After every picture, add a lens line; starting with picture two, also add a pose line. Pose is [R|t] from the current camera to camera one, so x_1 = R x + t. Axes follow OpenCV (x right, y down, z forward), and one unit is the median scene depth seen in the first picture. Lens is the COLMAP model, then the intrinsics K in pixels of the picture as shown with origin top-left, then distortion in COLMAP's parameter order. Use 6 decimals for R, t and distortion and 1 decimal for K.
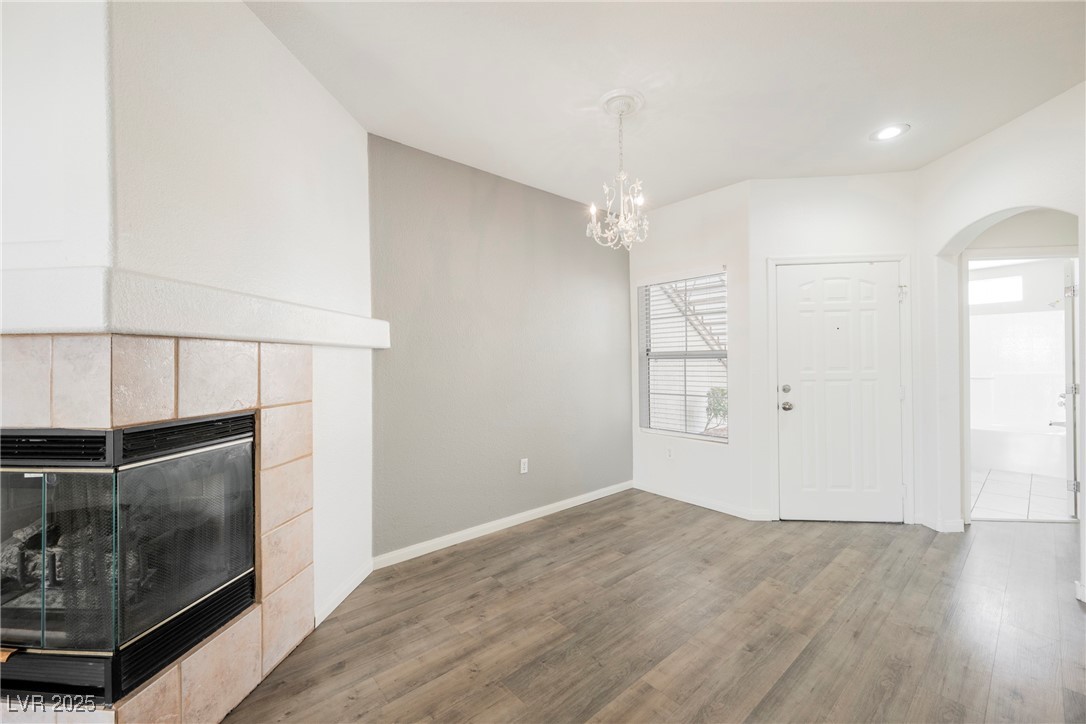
lens RADIAL K [[424.4, 0, 545.9], [0, 424.4, 363.1], [0, 0, 1]] dist [-0.000820, -0.000273]
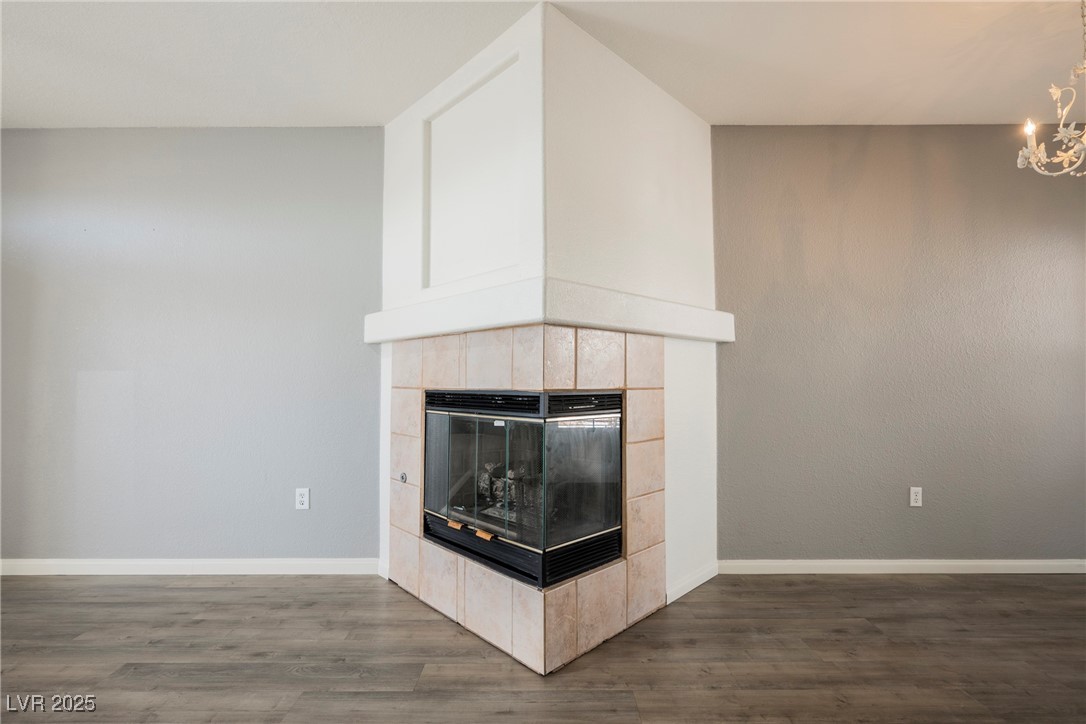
lens RADIAL K [[489.2, 0, 542.5], [0, 489.2, 359.8], [0, 0, 1]] dist [-0.001474, 0.000388]
pose [[0.759605, -0.016019, -0.650187, 0.022299], [-0.008396, 0.999372, -0.034431, 0.067299], [0.650330, 0.031613, 0.758994, -0.151709]]
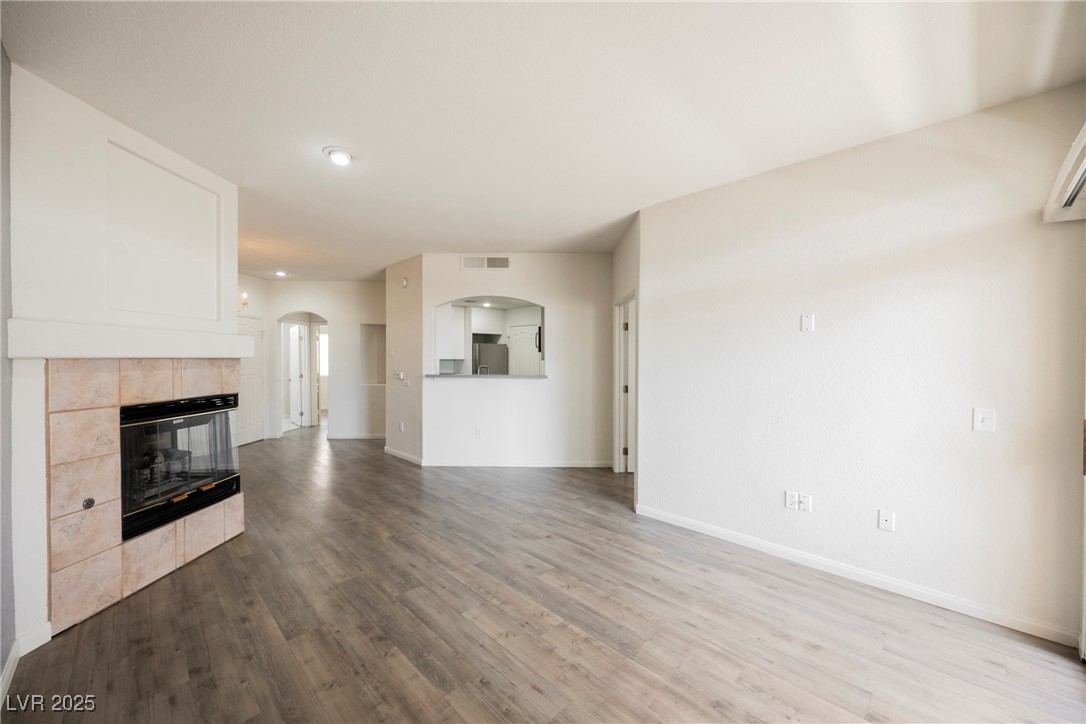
lens RADIAL K [[424.4, 0, 545.9], [0, 424.4, 363.1], [0, 0, 1]] dist [-0.000820, -0.000273]
pose [[-0.074666, 0.001233, 0.997208, -2.491722], [0.004072, 0.999991, -0.000932, -0.017899], [-0.997200, 0.003991, -0.074671, -0.500517]]
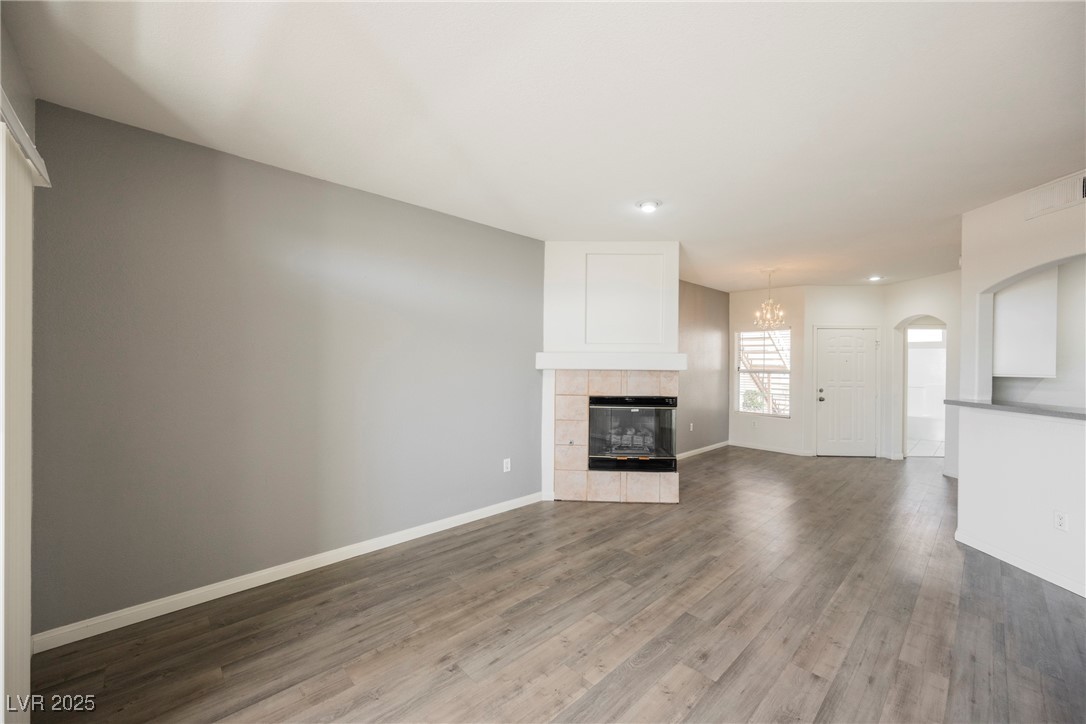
lens RADIAL K [[420.2, 0, 539.9], [0, 420.2, 363.5], [0, 0, 1]] dist [-0.001920, -0.000150]
pose [[0.998616, 0.020994, 0.048213, -1.513581], [-0.020938, 0.999779, -0.001676, -0.063213], [-0.048238, 0.000665, 0.998836, -1.623666]]
